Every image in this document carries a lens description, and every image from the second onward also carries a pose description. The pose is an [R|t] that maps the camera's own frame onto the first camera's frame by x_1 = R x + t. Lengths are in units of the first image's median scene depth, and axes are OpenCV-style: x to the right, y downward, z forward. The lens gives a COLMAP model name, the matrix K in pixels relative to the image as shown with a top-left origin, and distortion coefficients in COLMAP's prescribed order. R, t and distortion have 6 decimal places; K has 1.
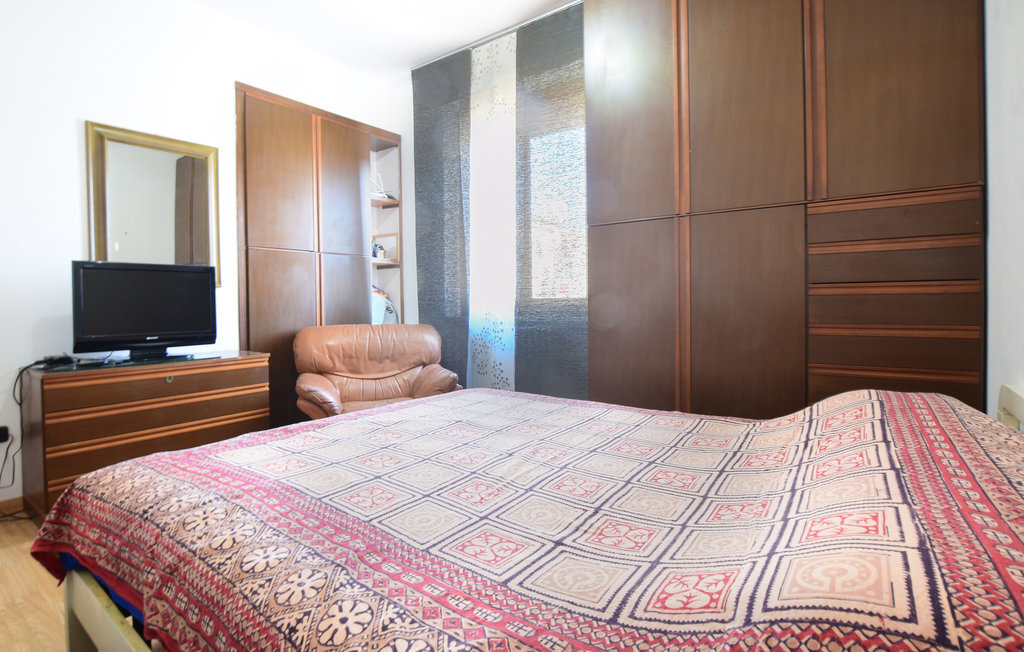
lens RADIAL K [[495.2, 0, 500.0], [0, 495.2, 313.9], [0, 0, 1]] dist [-0.023060, 0.000171]
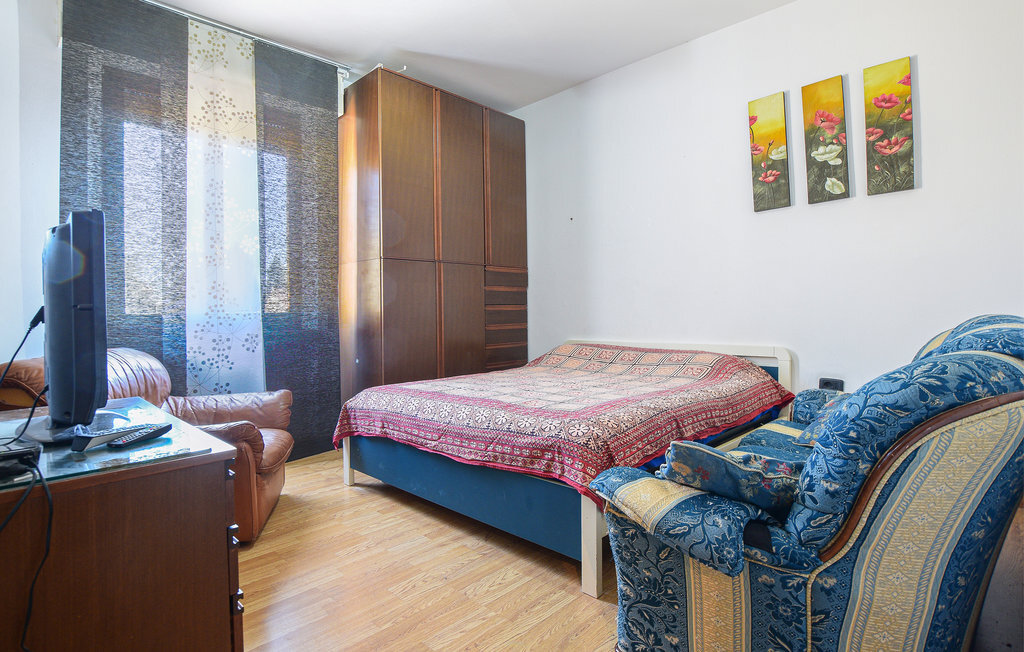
lens RADIAL K [[495.2, 0, 500.0], [0, 495.2, 313.9], [0, 0, 1]] dist [-0.023060, 0.000171]
pose [[0.166991, 0.001015, 0.985958, -0.850807], [0.038099, 0.999246, -0.007481, -0.002921], [-0.985222, 0.038813, 0.166826, 0.371676]]
